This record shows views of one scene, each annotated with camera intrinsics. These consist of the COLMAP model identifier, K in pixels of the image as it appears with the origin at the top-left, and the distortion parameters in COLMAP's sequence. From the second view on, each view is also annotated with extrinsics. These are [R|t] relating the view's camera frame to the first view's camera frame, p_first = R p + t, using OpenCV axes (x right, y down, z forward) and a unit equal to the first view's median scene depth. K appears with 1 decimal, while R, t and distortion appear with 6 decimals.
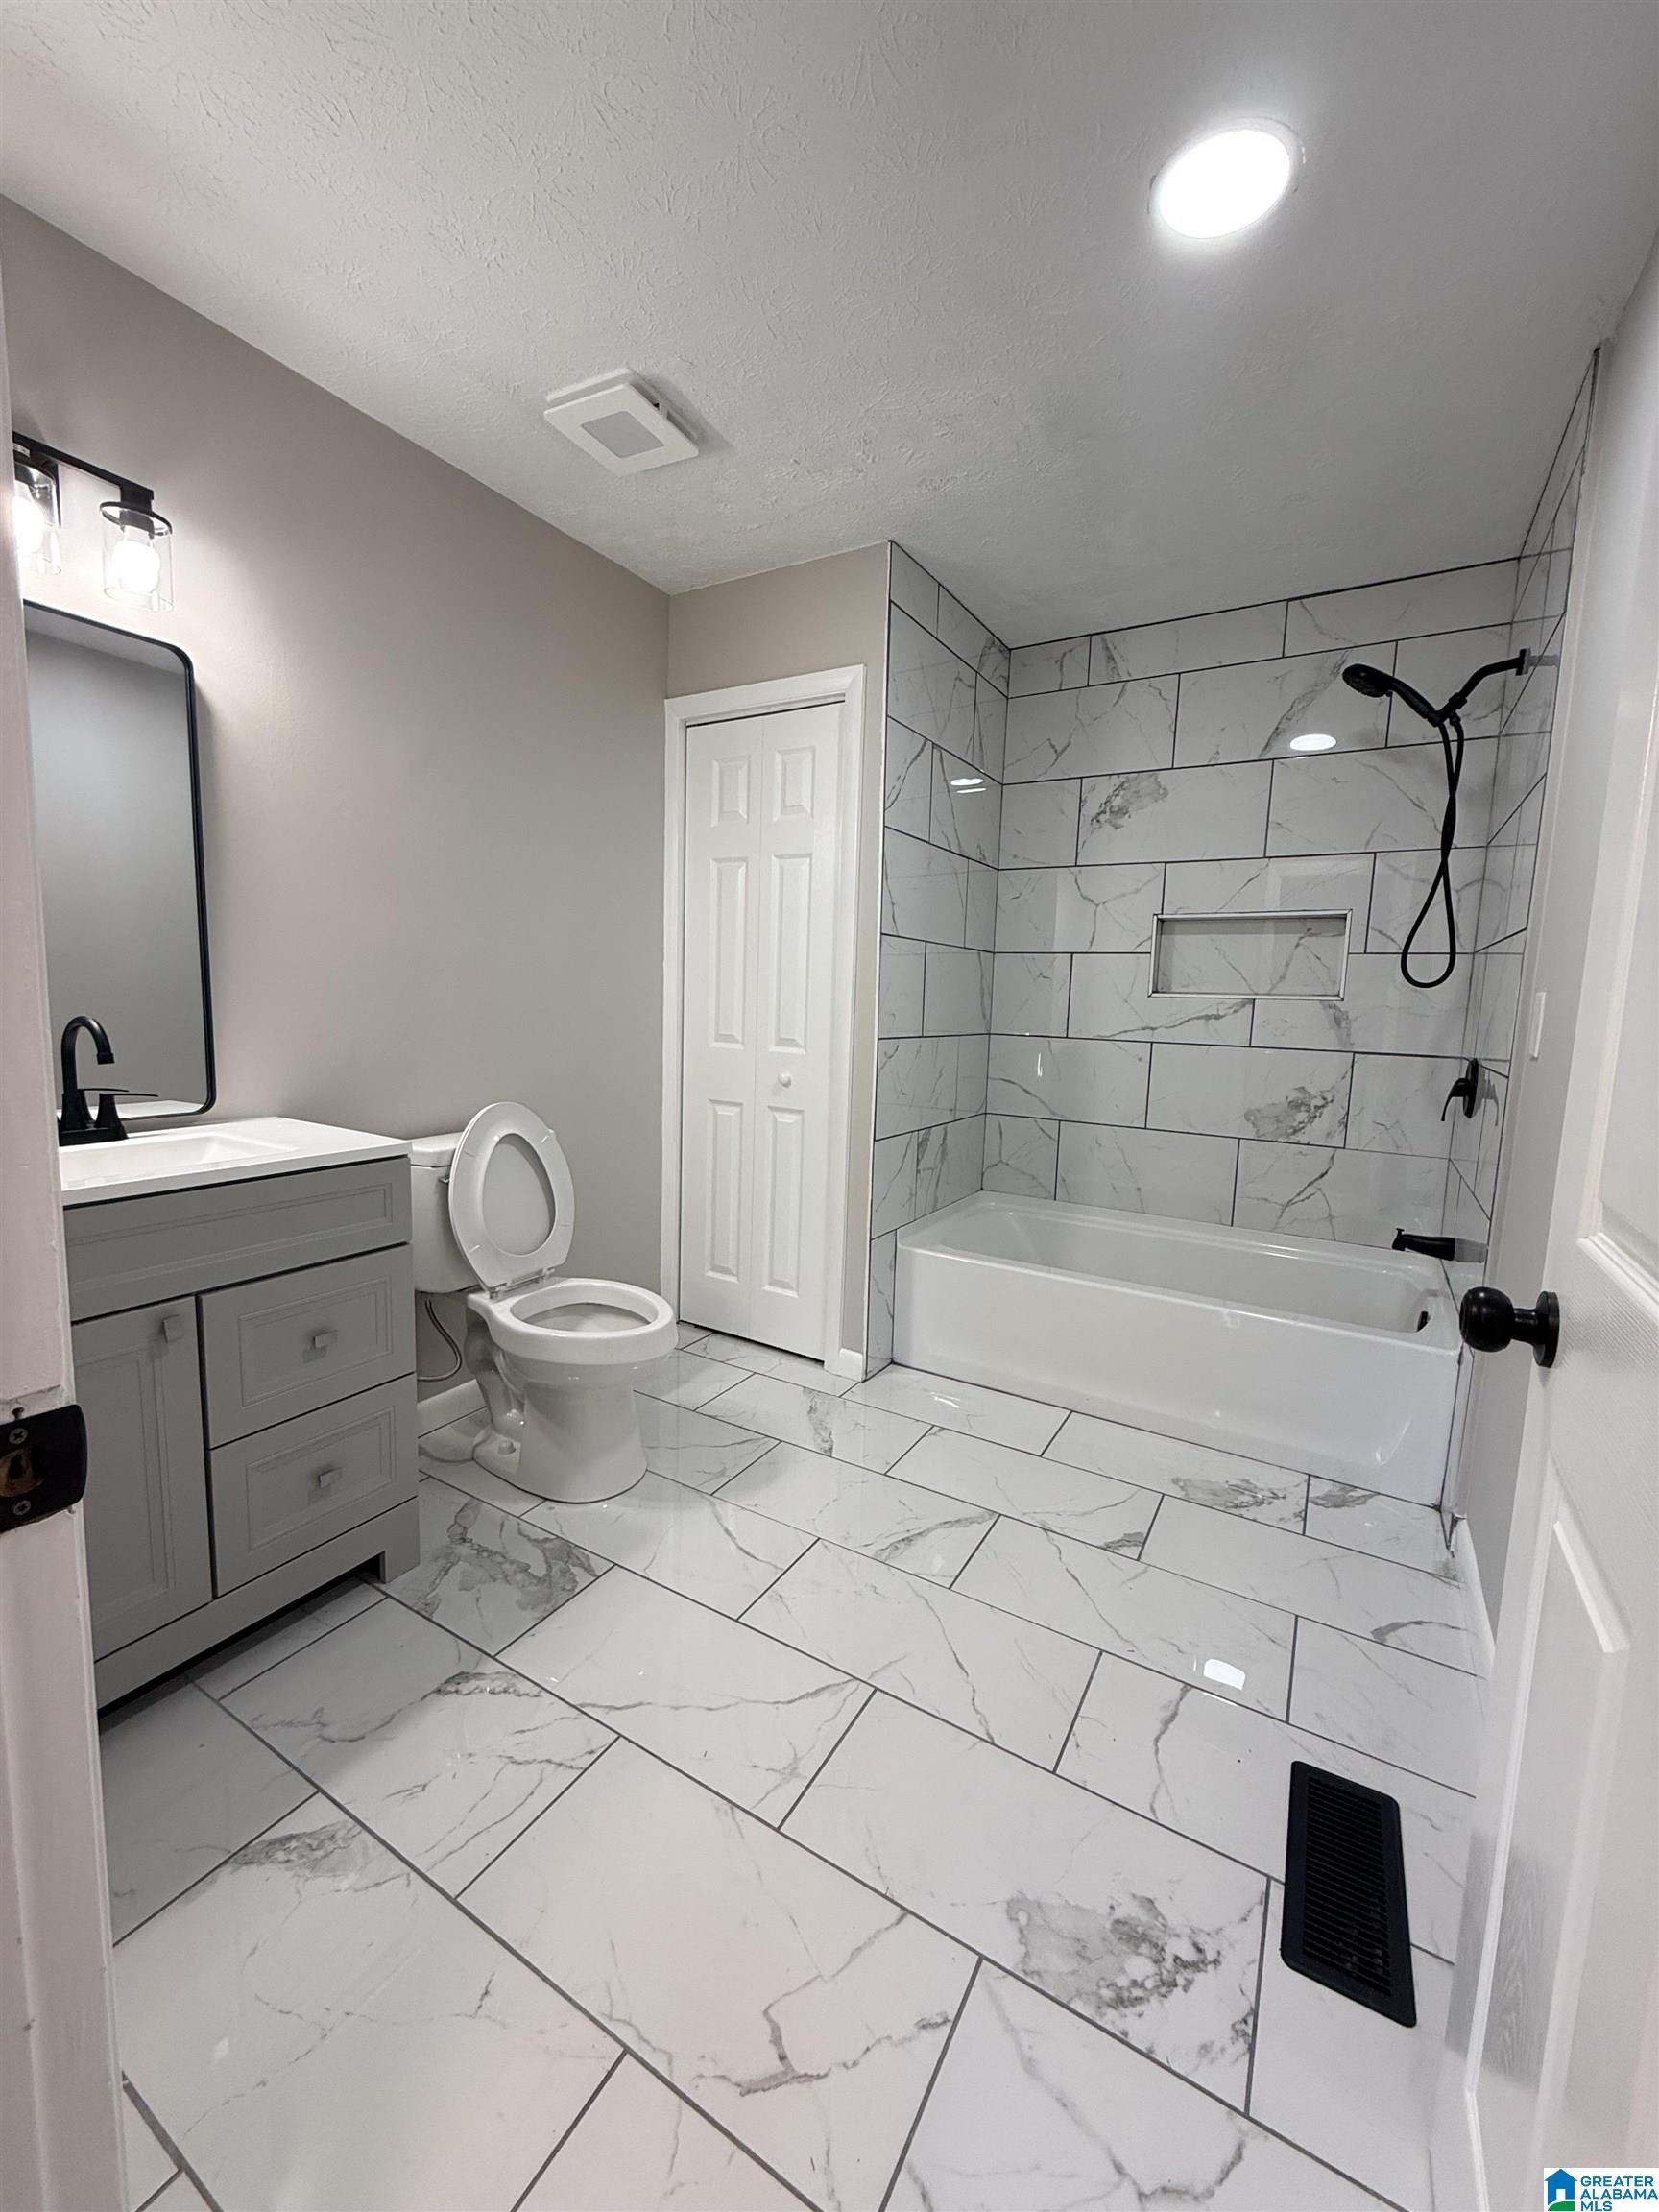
lens RADIAL K [[881.6, 0, 828.7], [0, 881.6, 1104.4], [0, 0, 1]] dist [0.001545, 0.000253]
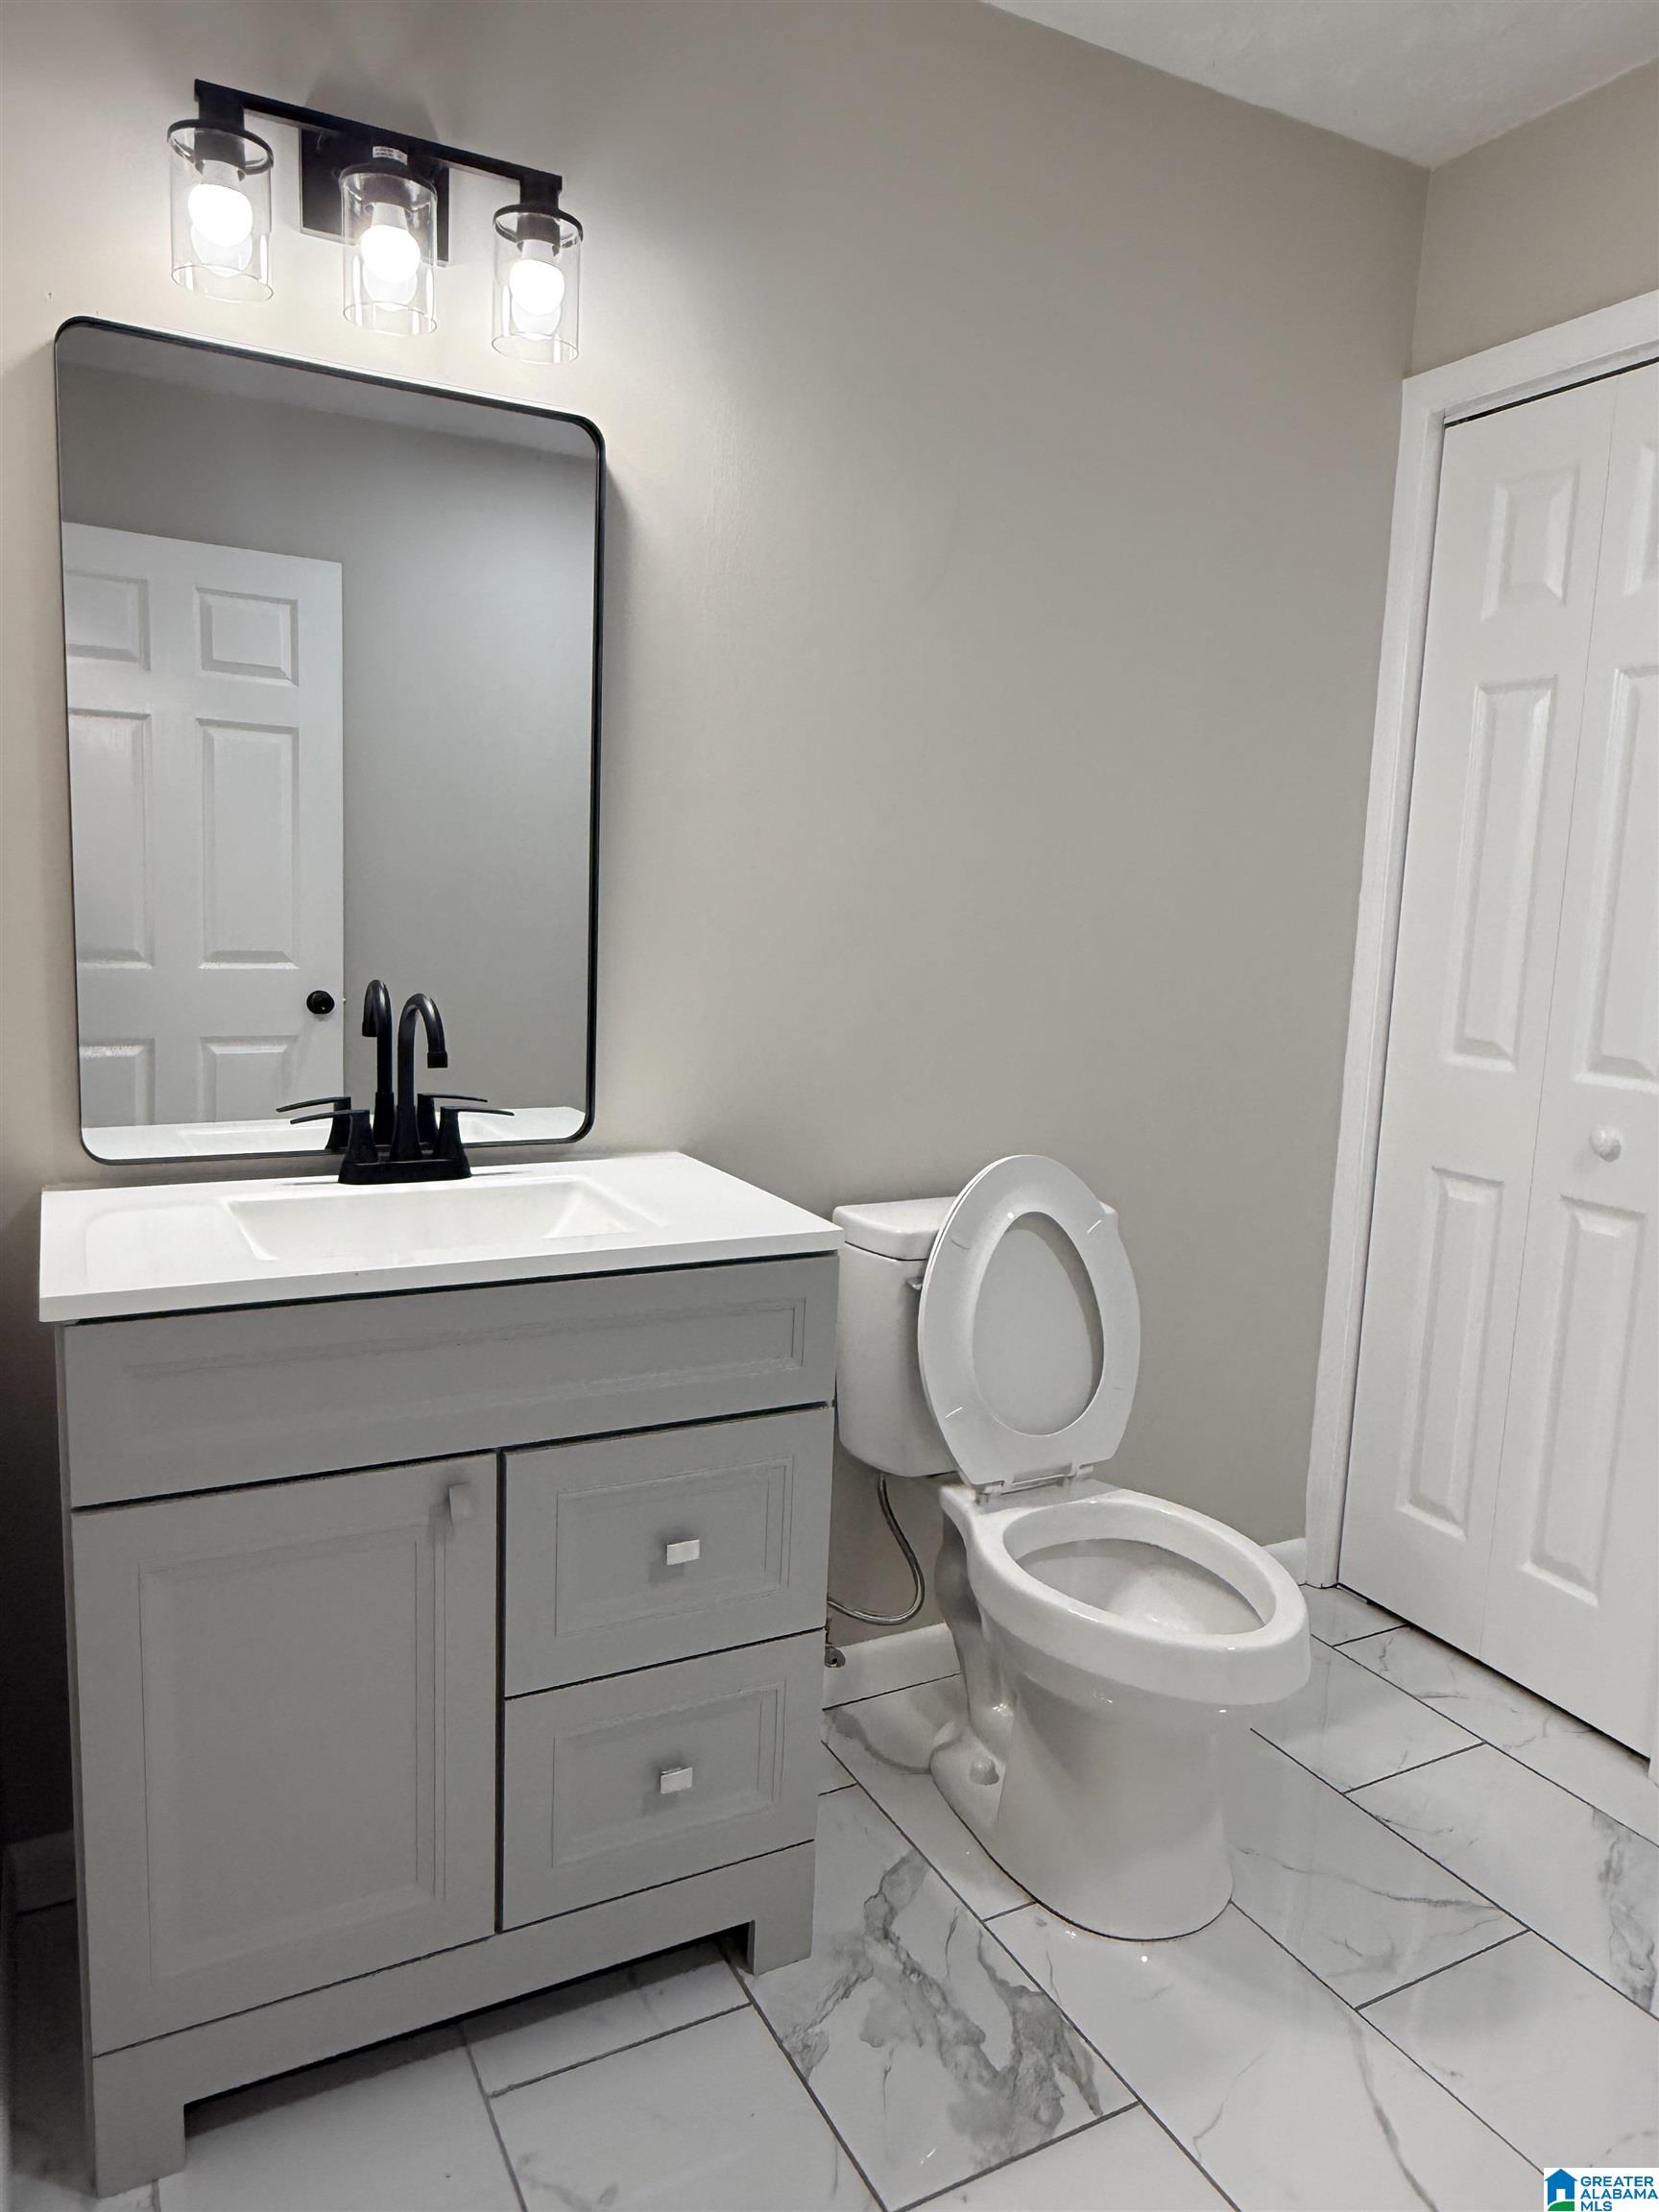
lens RADIAL K [[1456.4, 0, 822.7], [0, 1456.4, 1102.3], [0, 0, 1]] dist [-0.005289, 0.003199]
pose [[0.851707, 0.073663, -0.518815, -0.006032], [-0.075225, 0.997003, 0.018065, -0.043796], [0.518590, 0.023642, 0.854696, 0.158389]]
